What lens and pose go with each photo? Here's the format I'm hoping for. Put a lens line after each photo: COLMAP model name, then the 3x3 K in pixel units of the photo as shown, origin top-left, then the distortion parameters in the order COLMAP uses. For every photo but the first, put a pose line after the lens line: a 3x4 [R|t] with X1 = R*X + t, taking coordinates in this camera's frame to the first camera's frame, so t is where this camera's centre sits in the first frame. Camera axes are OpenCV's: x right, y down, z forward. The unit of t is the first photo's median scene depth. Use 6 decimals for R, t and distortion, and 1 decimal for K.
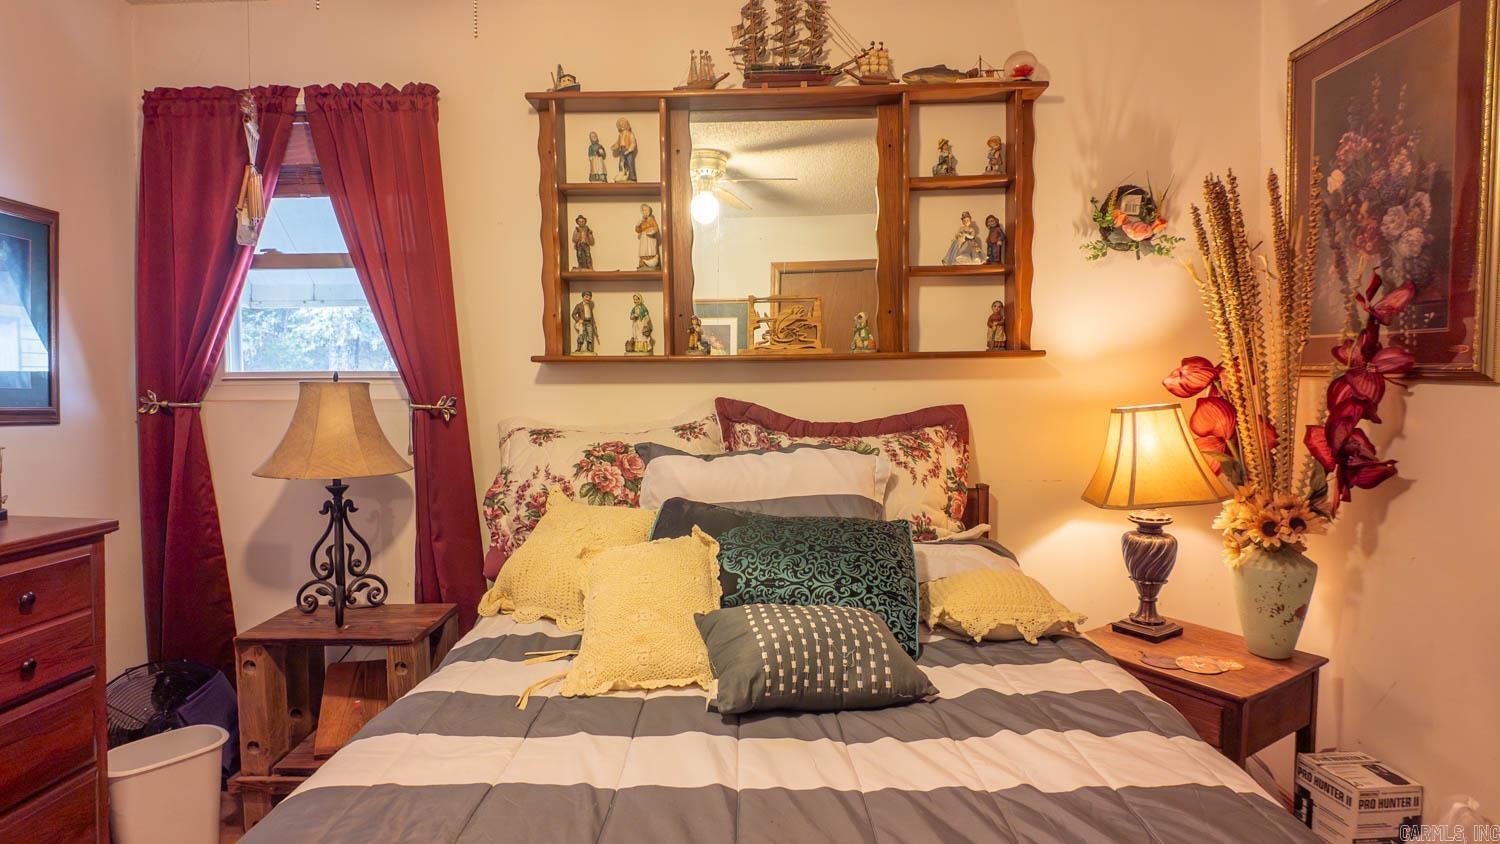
lens RADIAL K [[776.2, 0, 751.1], [0, 776.2, 418.2], [0, 0, 1]] dist [0.021186, -0.028868]
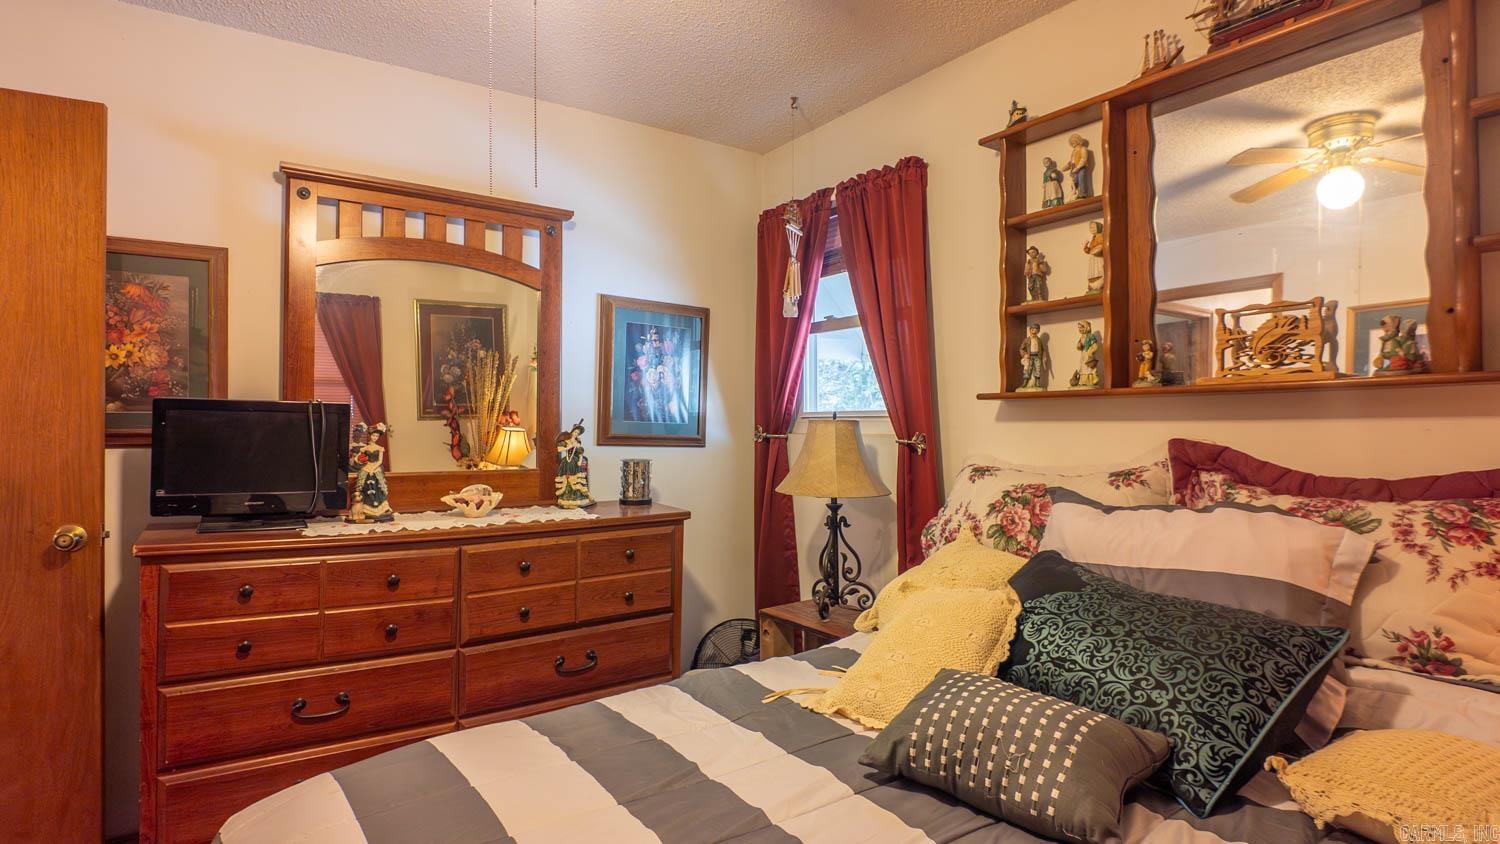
lens RADIAL K [[776.2, 0, 749.5], [0, 776.2, 421.4], [0, 0, 1]] dist [0.021186, -0.028868]
pose [[0.590347, 0.003176, -0.807143, 0.366591], [-0.034089, 0.999198, -0.021001, -0.012725], [0.806429, 0.039913, 0.589982, 0.163790]]
